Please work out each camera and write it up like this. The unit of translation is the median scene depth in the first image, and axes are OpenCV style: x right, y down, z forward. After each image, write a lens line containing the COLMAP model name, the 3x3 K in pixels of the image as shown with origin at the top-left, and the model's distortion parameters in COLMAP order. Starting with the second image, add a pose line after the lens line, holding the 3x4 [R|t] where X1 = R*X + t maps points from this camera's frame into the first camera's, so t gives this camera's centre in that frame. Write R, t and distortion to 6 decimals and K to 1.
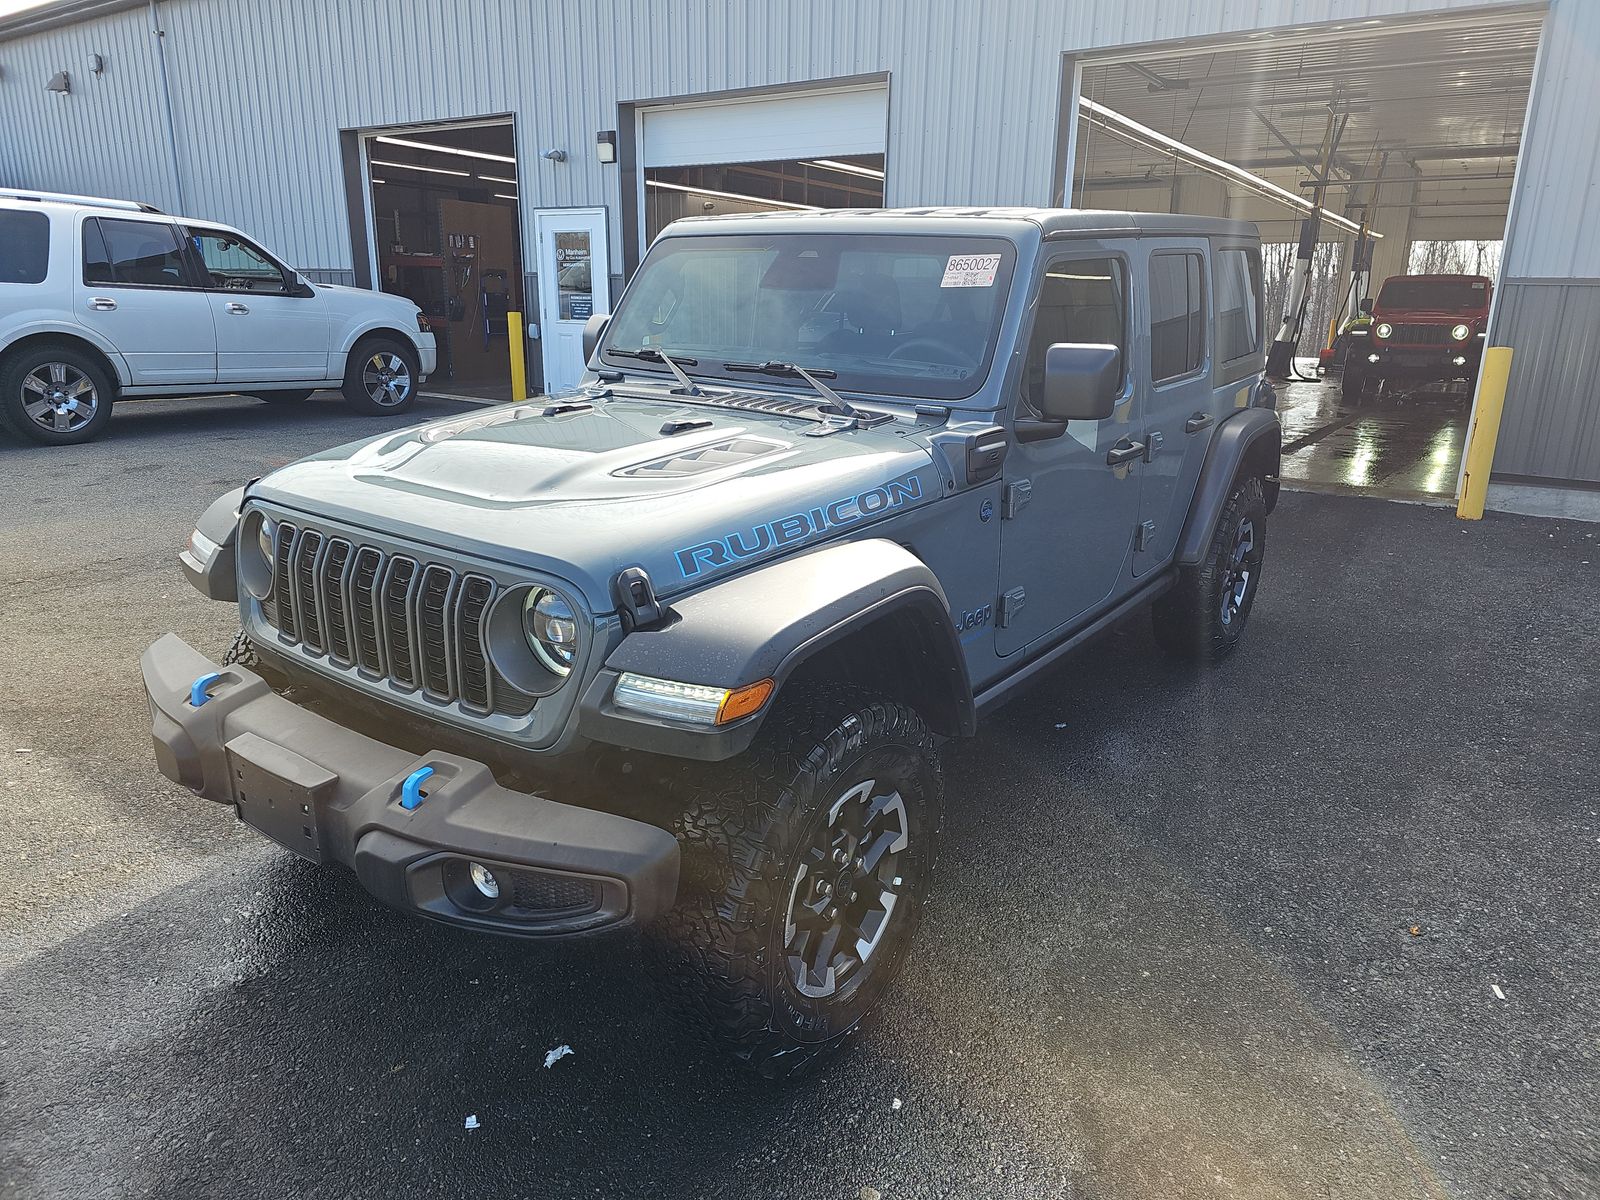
lens RADIAL K [[1046.4, 0, 800.0], [0, 1046.4, 600.0], [0, 0, 1]] dist [0.019325, 0.001331]
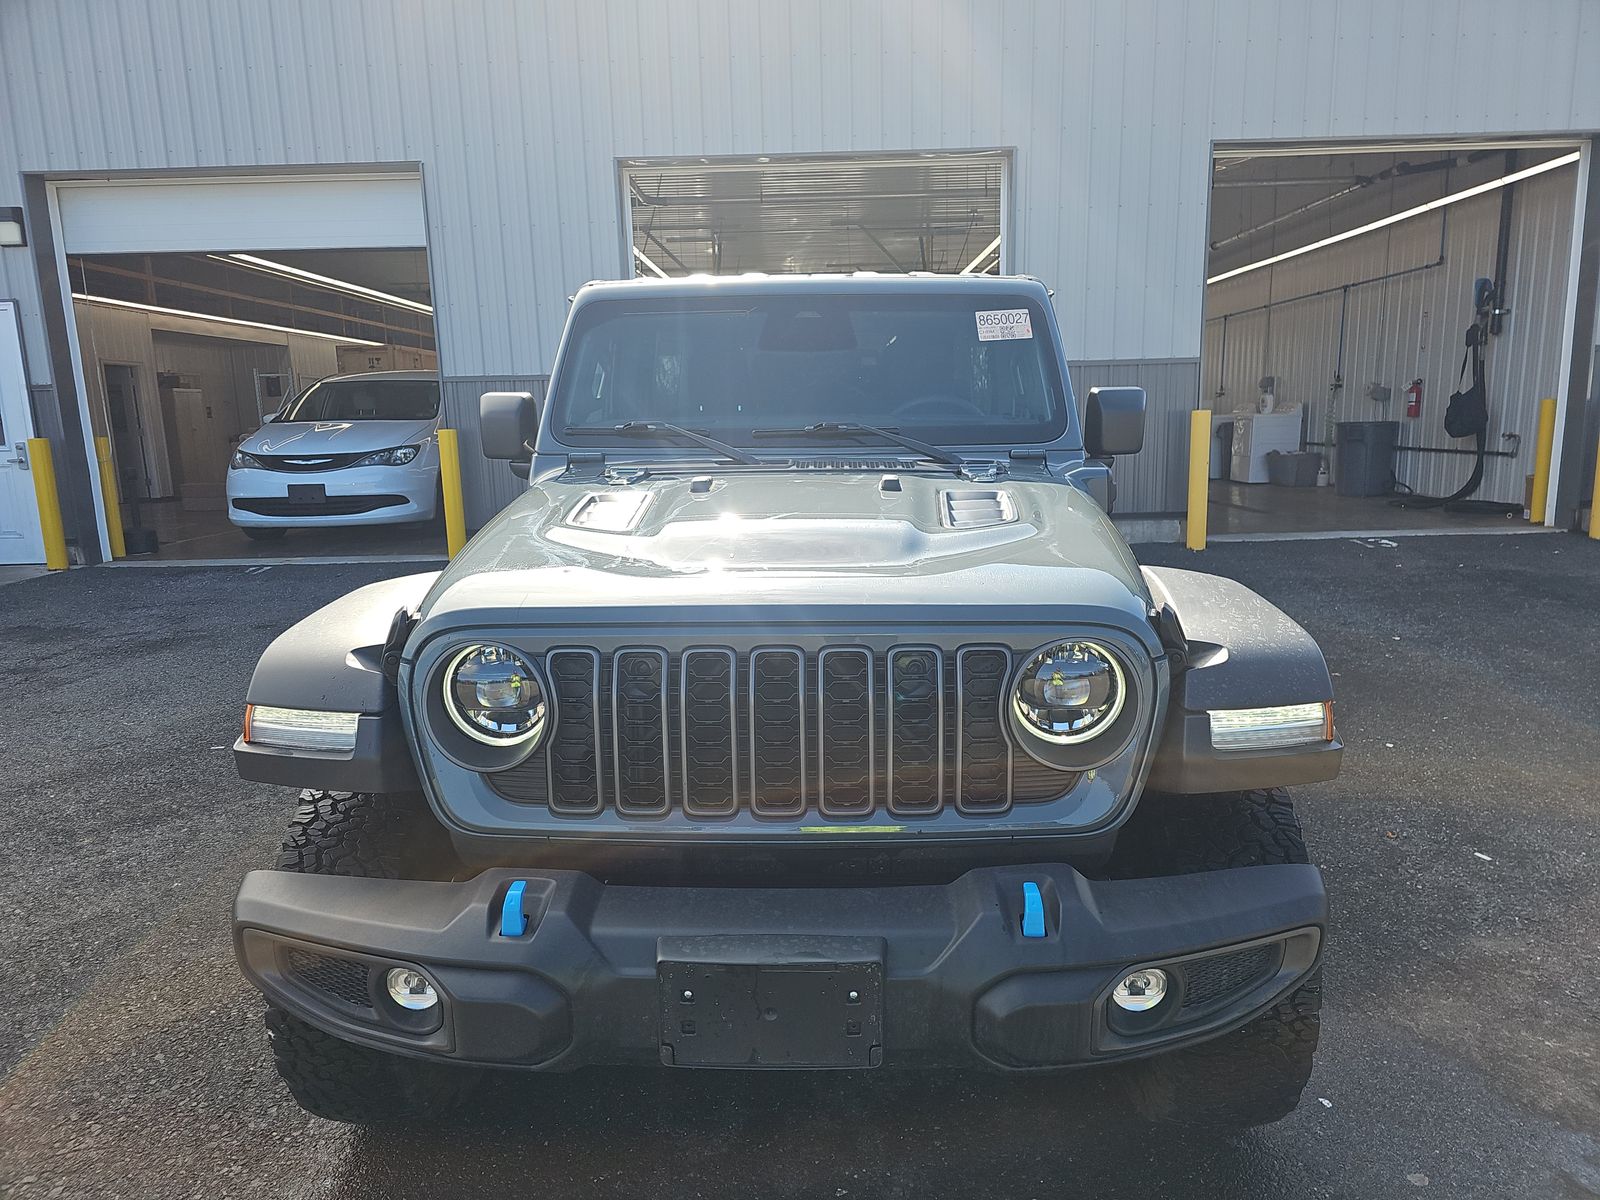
lens RADIAL K [[1072.5, 0, 800.0], [0, 1072.5, 600.0], [0, 0, 1]] dist [0.007167, -0.000738]
pose [[0.828051, -0.137257, 0.543592, -0.206997], [0.194641, 0.979643, -0.049137, -0.010661], [-0.525781, 0.146493, 0.837910, 0.083109]]
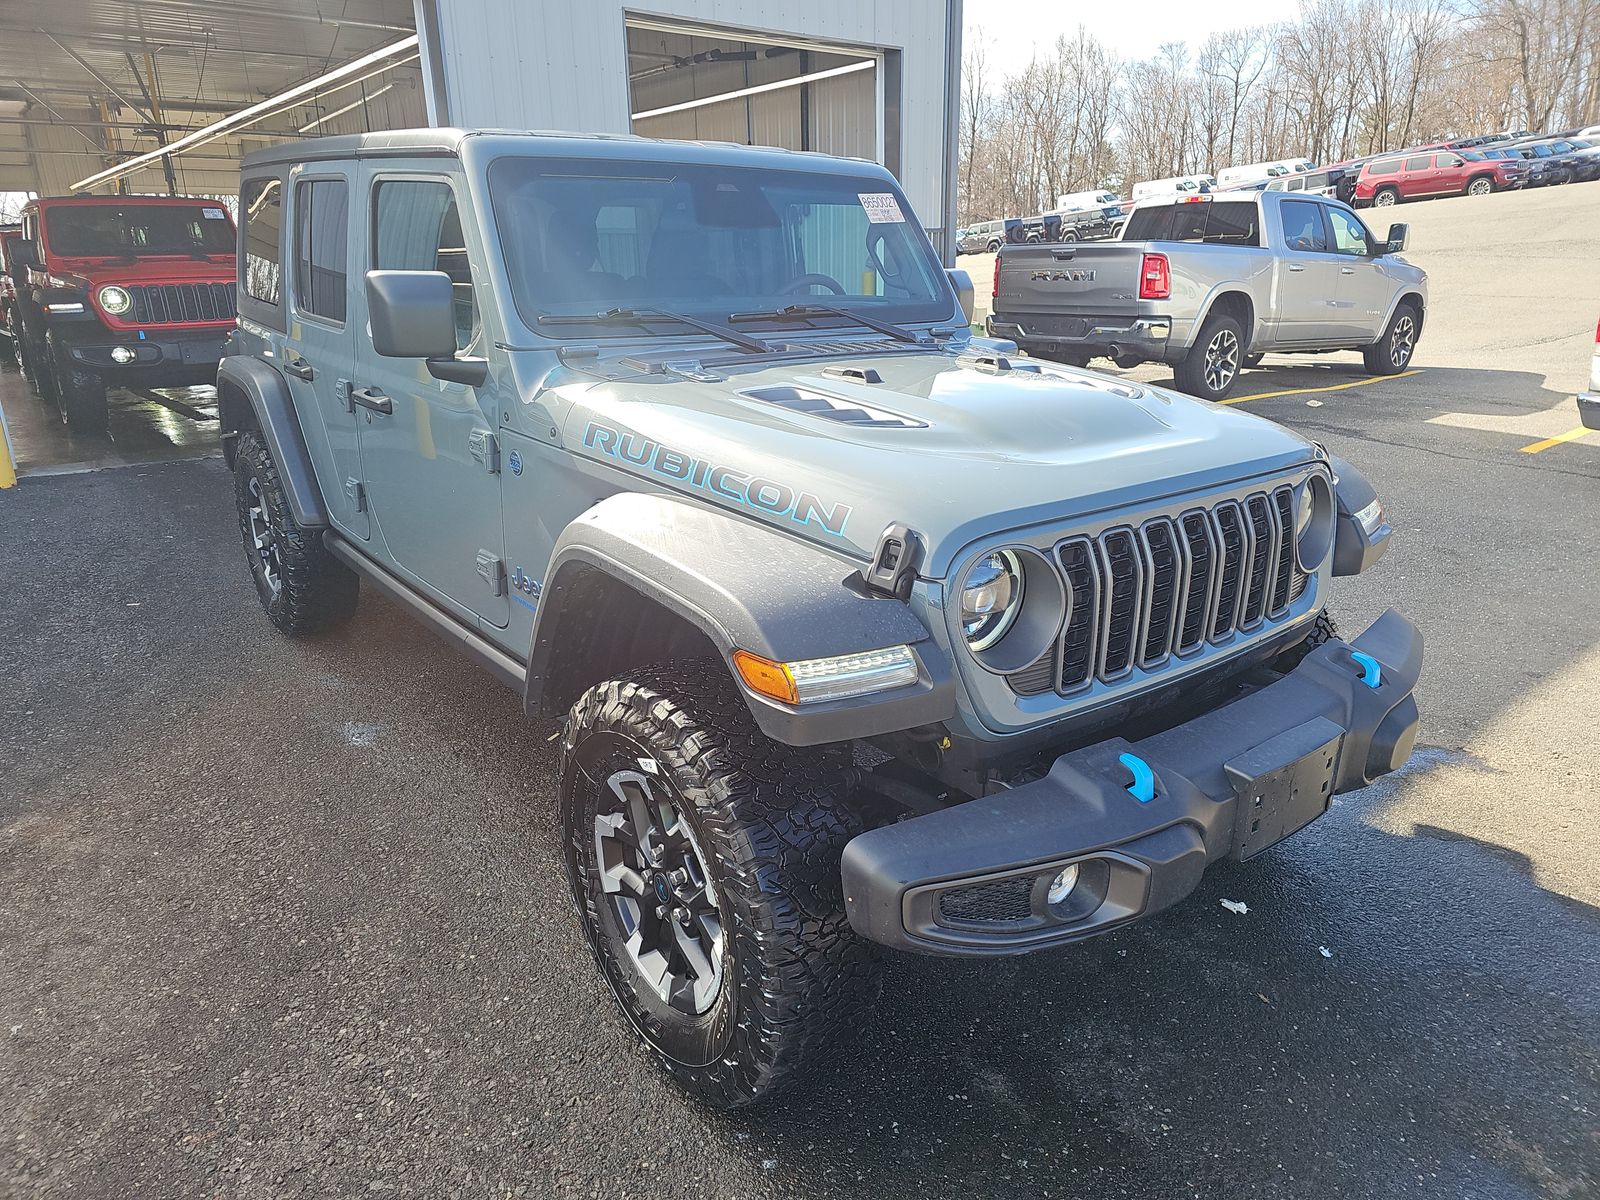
lens RADIAL K [[1072.5, 0, 800.0], [0, 1072.5, 600.0], [0, 0, 1]] dist [0.007167, -0.000738]
pose [[0.273668, -0.317732, 0.907828, -0.343901], [0.287061, 0.927825, 0.238195, -0.074070], [-0.917988, 0.195416, 0.345124, 0.253427]]
